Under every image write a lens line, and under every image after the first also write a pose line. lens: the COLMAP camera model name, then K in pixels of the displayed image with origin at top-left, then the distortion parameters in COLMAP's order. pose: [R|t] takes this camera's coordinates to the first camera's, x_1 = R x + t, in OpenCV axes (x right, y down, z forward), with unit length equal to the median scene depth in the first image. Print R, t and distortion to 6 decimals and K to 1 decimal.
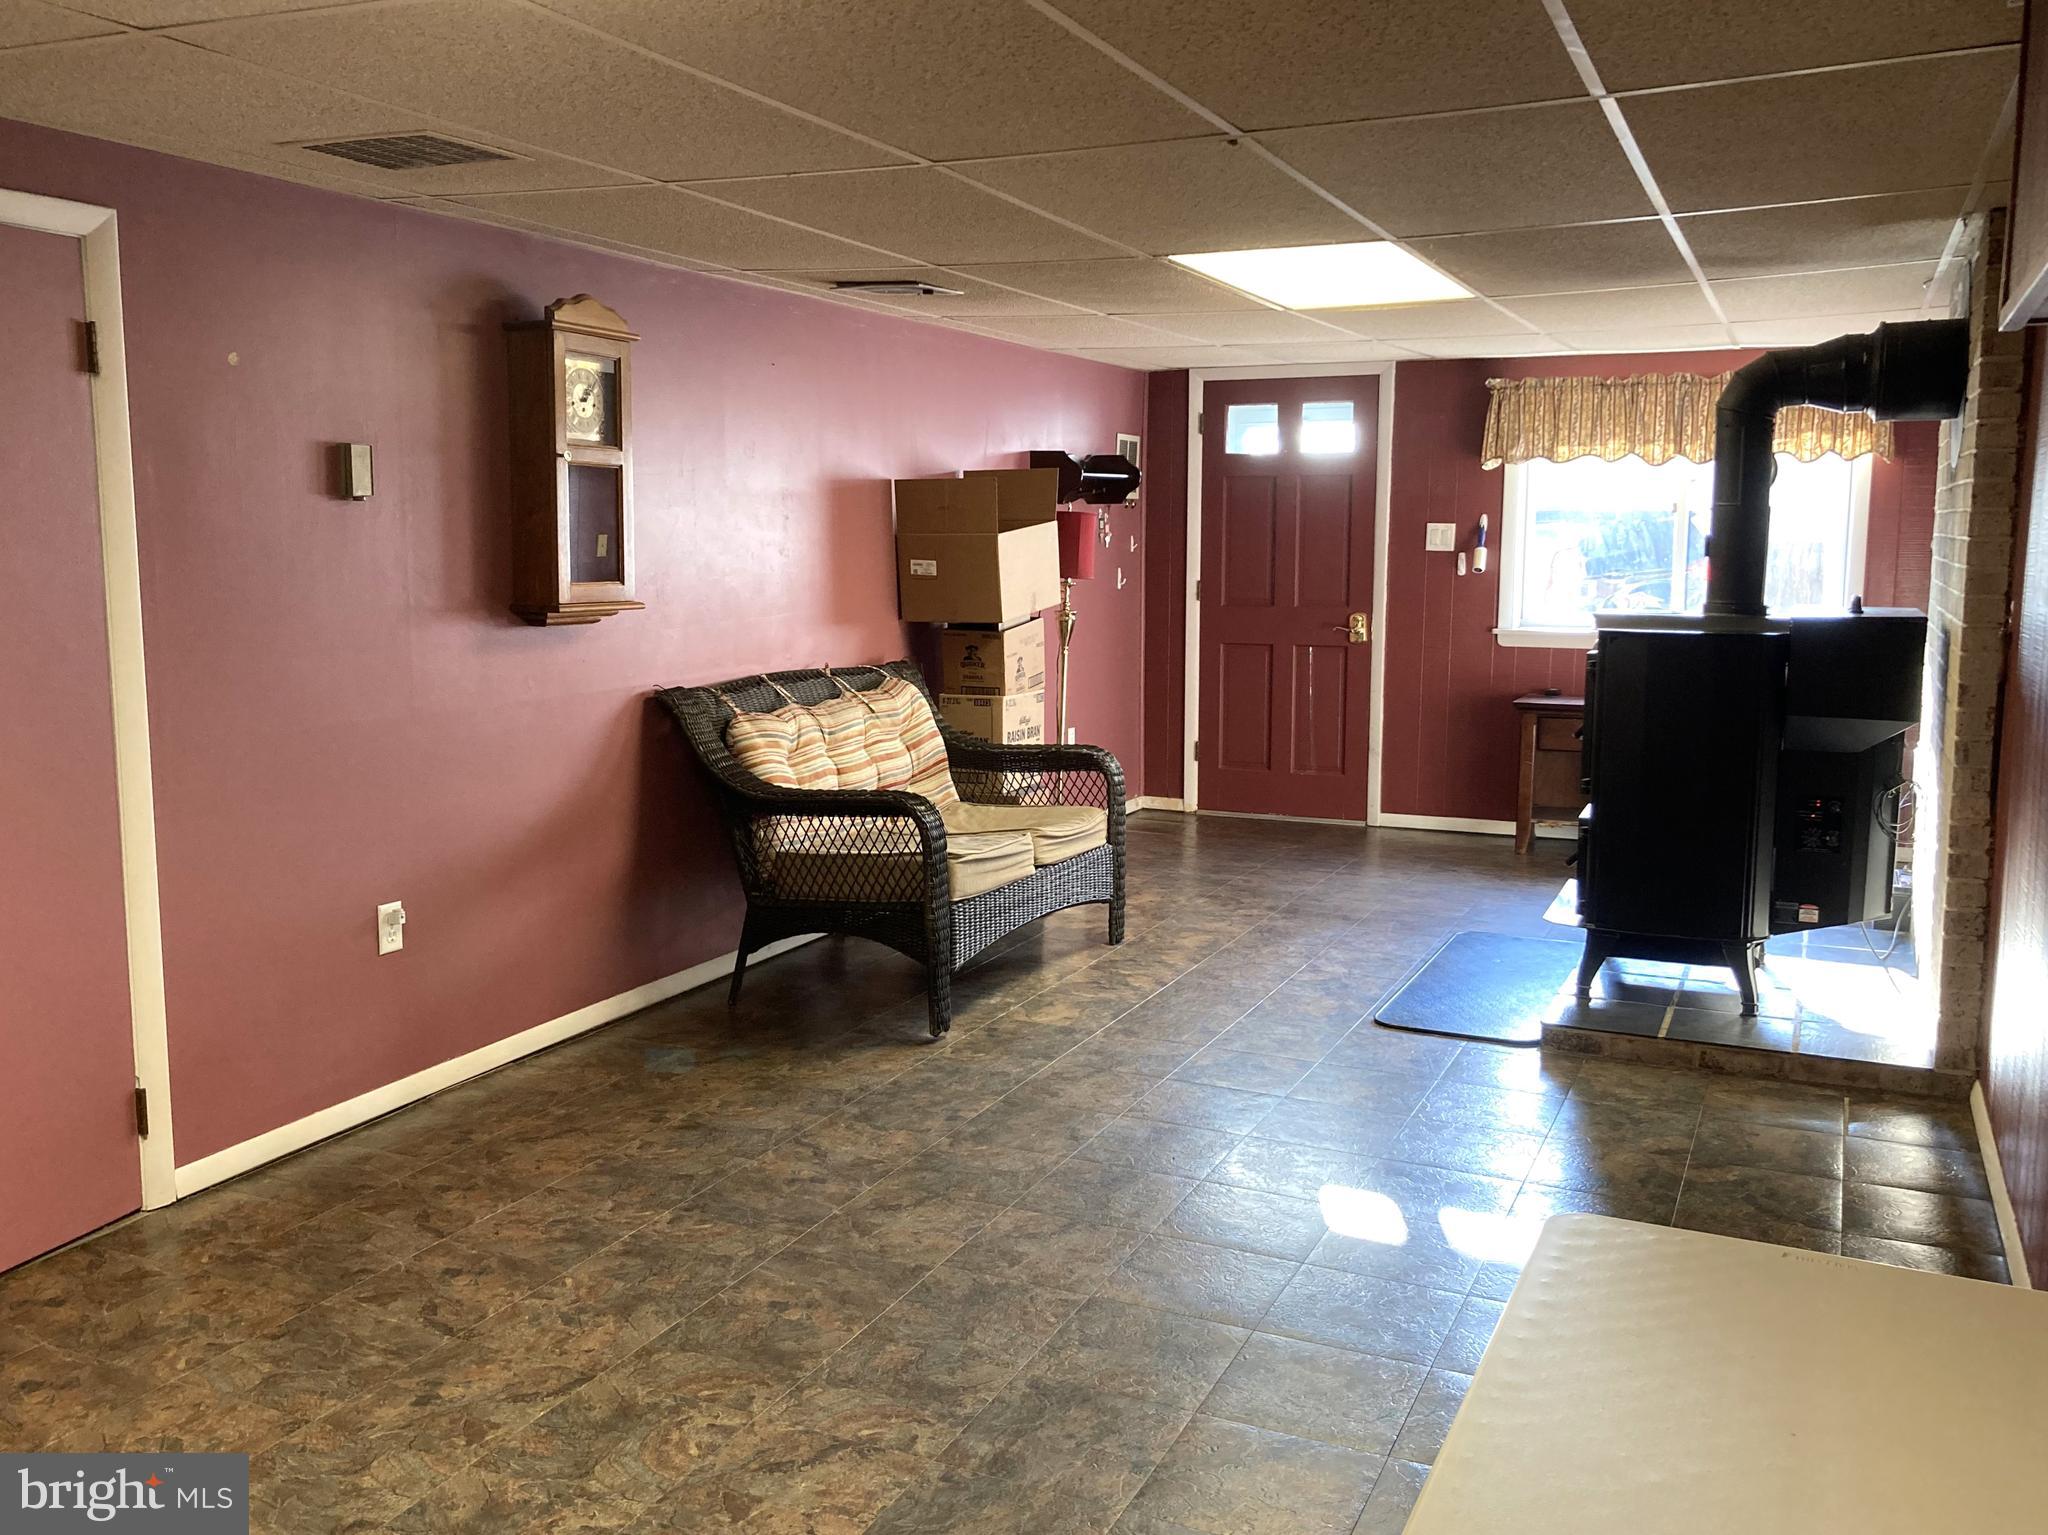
lens RADIAL K [[1760.8, 0, 1024.0], [0, 1760.8, 767.5], [0, 0, 1]] dist [0.168437, -0.299482]
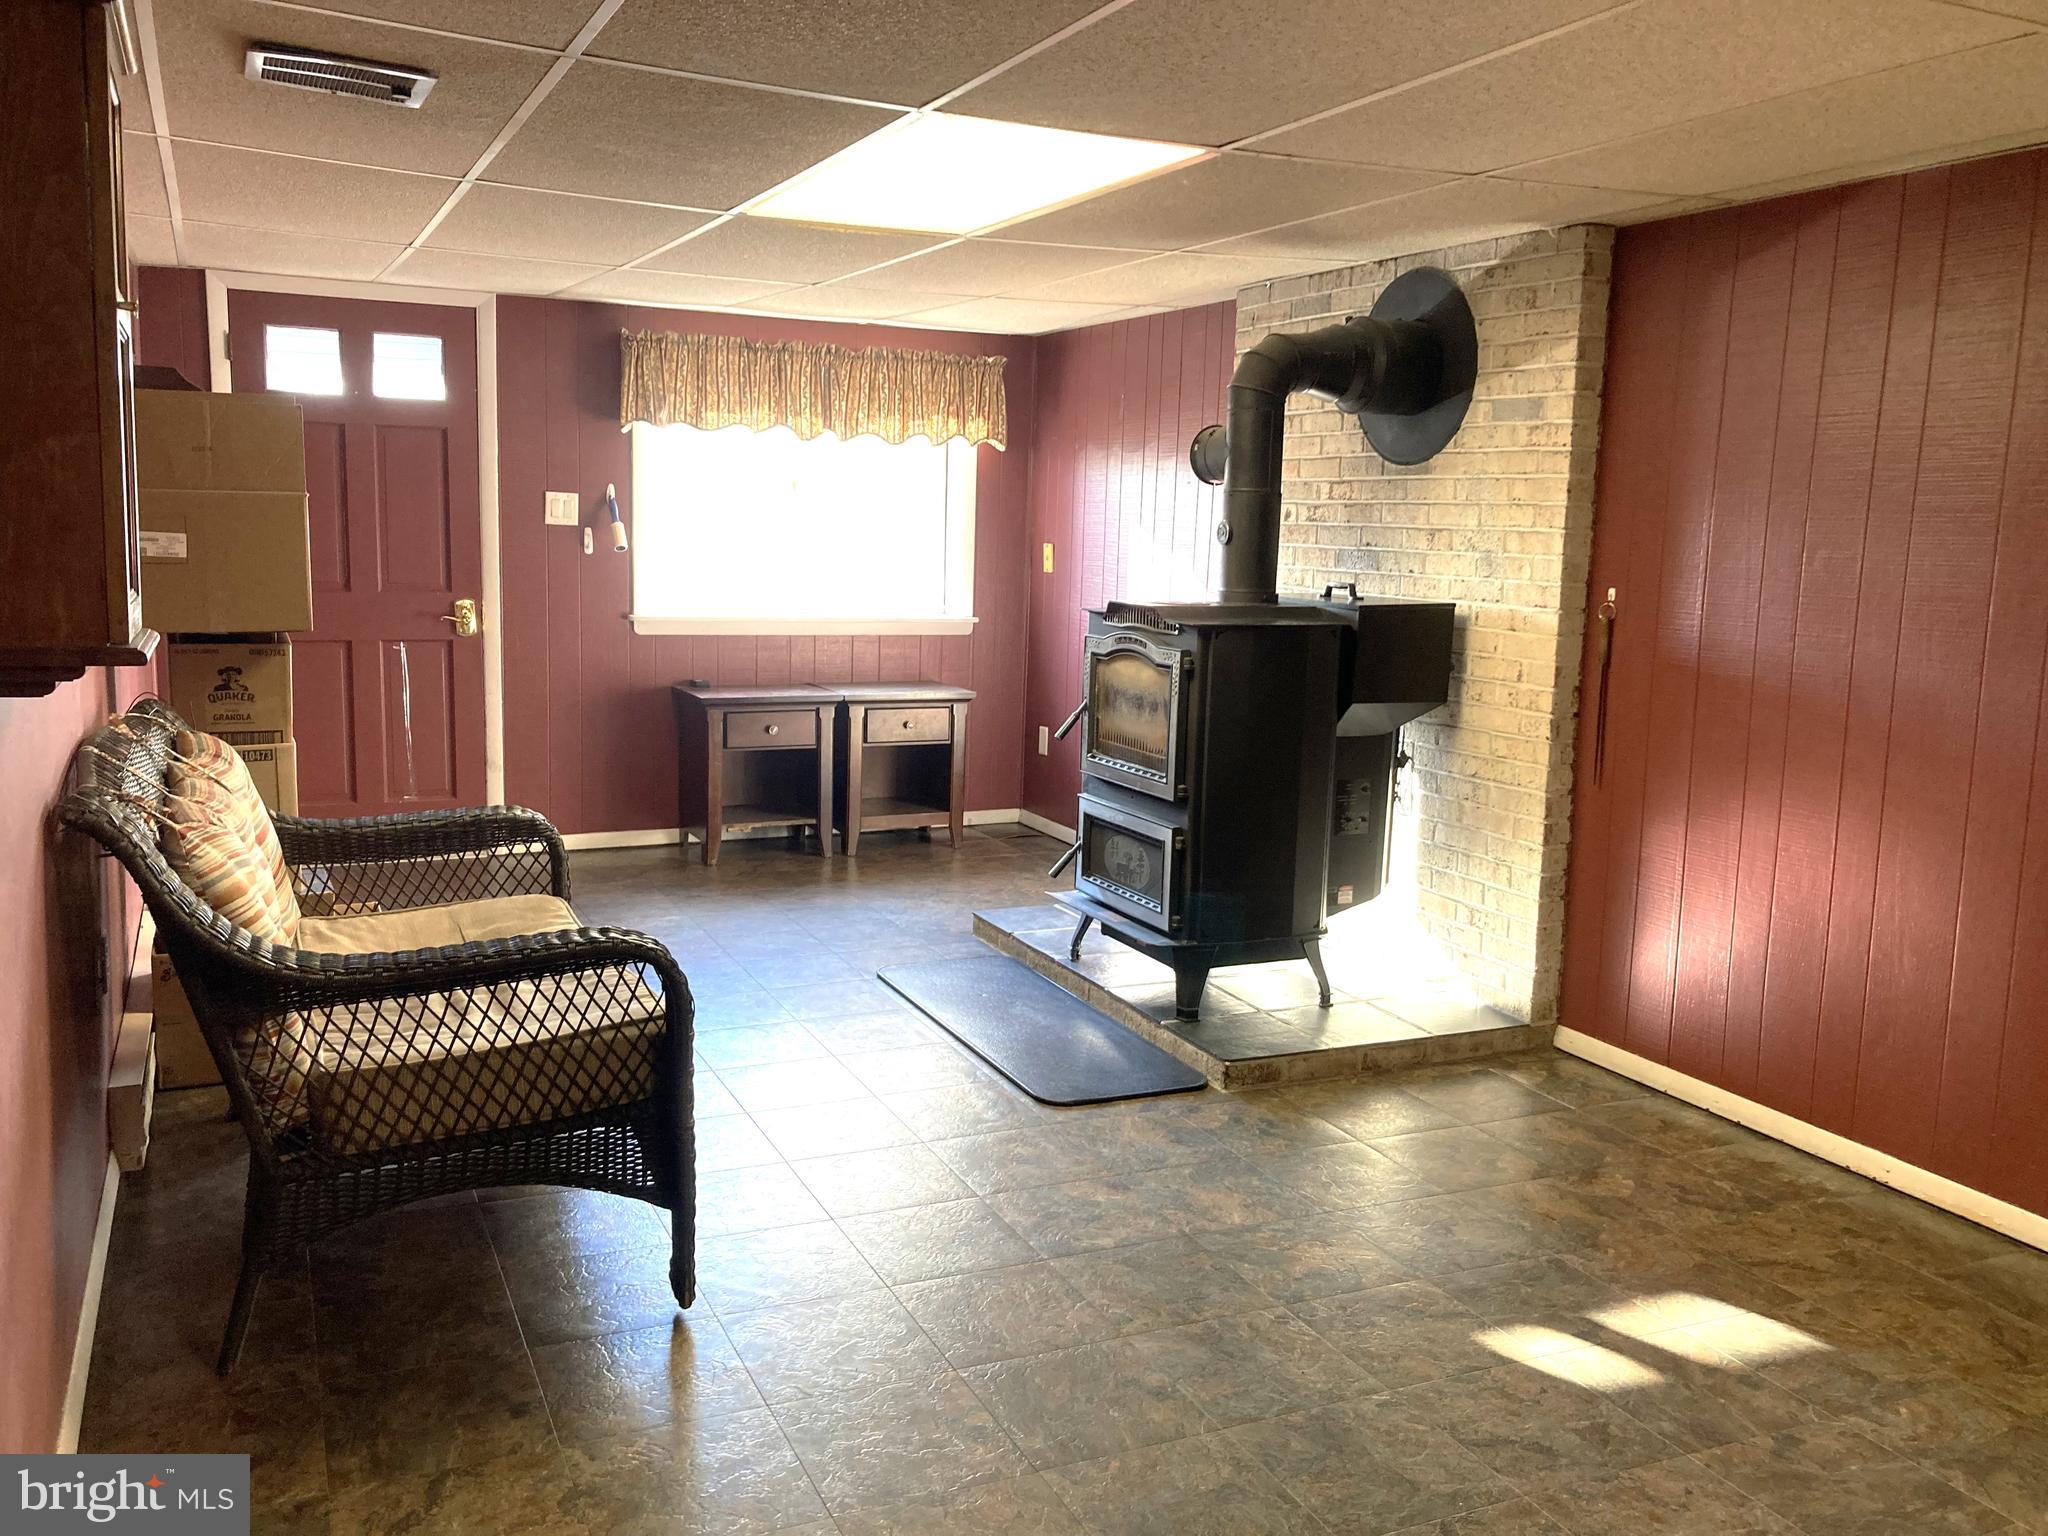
lens RADIAL K [[1684.0, 0, 1024.0], [0, 1684.0, 768.0], [0, 0, 1]] dist [0.003104, 0.002617]
pose [[0.653011, -0.096929, 0.751121, -0.255690], [0.077595, 0.995120, 0.060956, -0.041064], [-0.753363, 0.018478, 0.657345, 0.330636]]
